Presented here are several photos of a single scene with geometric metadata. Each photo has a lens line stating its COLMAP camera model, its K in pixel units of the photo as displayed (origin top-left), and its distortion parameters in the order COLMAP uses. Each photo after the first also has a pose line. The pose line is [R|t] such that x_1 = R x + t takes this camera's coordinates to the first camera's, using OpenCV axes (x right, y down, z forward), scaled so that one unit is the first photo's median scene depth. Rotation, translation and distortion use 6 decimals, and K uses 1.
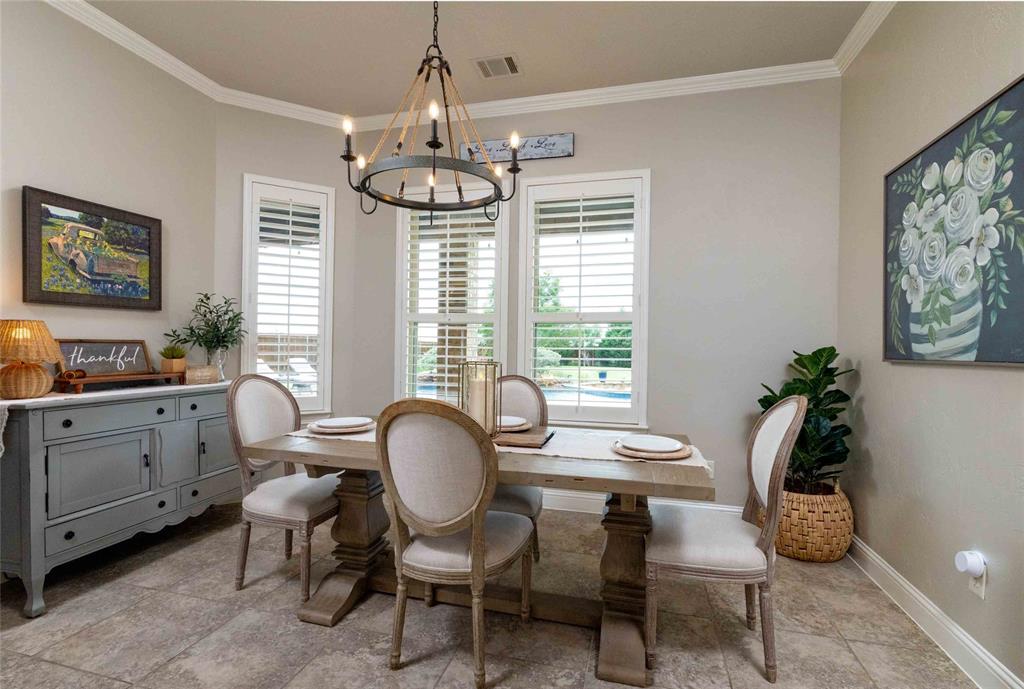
lens RADIAL K [[483.2, 0, 512.9], [0, 483.2, 347.5], [0, 0, 1]] dist [0.002171, 0.000102]
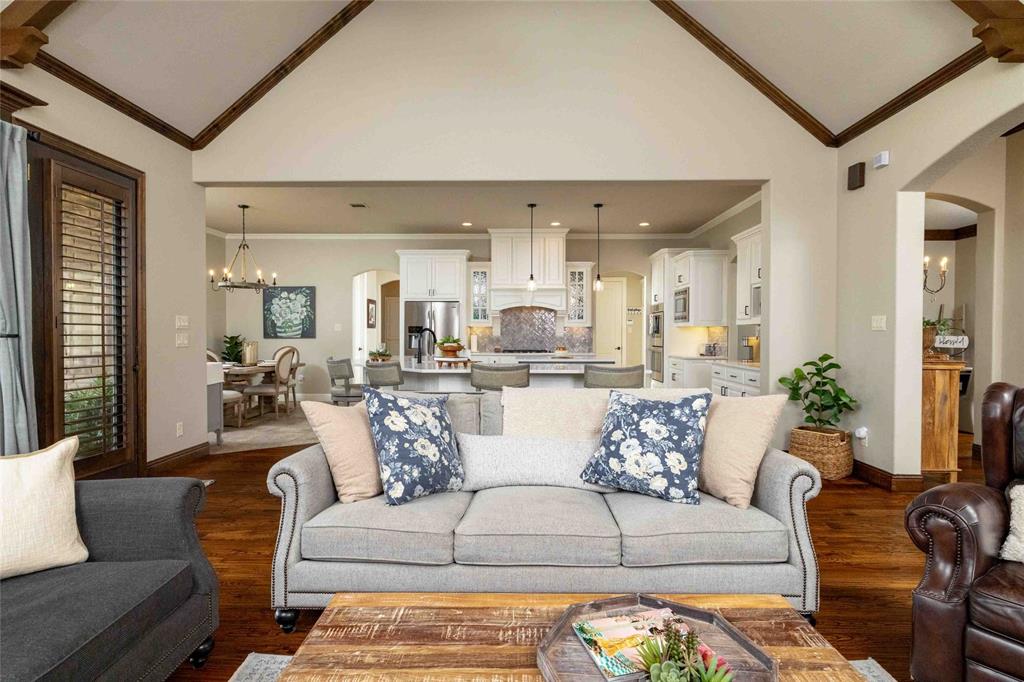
lens RADIAL K [[523.6, 0, 511.6], [0, 523.6, 337.9], [0, 0, 1]] dist [-0.002764, -0.000077]
pose [[-0.238993, -0.024543, 0.970711, -4.178231], [-0.002259, 0.999692, 0.024720, -0.089036], [-0.971019, 0.003715, -0.238975, 0.157156]]
